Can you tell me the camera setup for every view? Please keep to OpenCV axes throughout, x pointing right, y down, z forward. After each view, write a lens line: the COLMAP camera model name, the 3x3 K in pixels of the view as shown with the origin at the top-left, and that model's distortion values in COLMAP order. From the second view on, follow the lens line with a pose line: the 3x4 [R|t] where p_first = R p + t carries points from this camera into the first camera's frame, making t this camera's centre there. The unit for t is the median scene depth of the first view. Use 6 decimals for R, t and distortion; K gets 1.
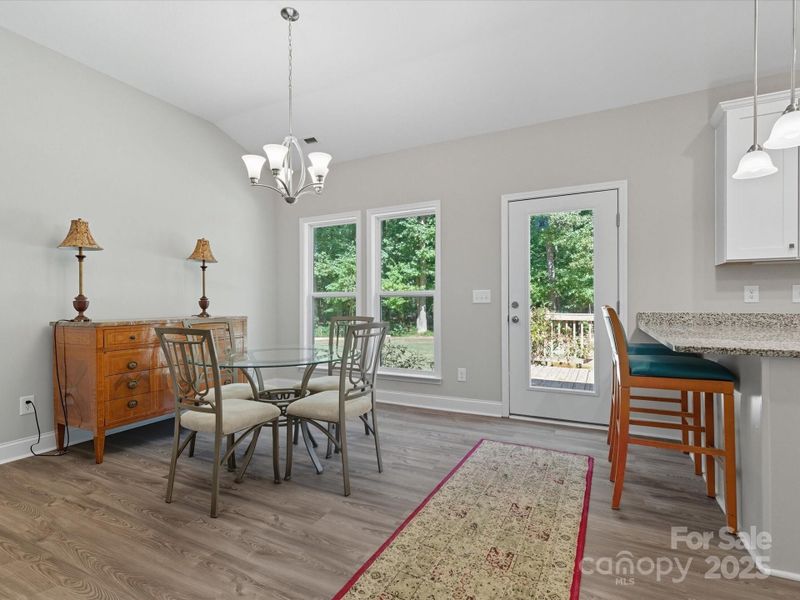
lens RADIAL K [[402.1, 0, 397.2], [0, 402.1, 303.3], [0, 0, 1]] dist [0.000694, -0.001386]
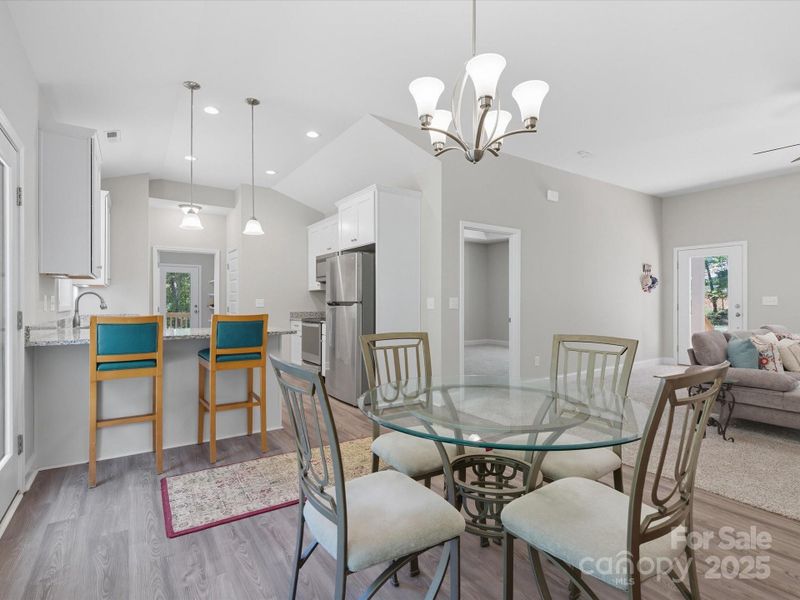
lens RADIAL K [[405.8, 0, 397.9], [0, 405.8, 301.5], [0, 0, 1]] dist [0.002909, -0.002637]
pose [[-0.872362, 0.010950, 0.488738, -0.417807], [0.008633, 0.999938, -0.006994, -0.012668], [-0.488785, -0.001883, -0.872403, 1.436539]]
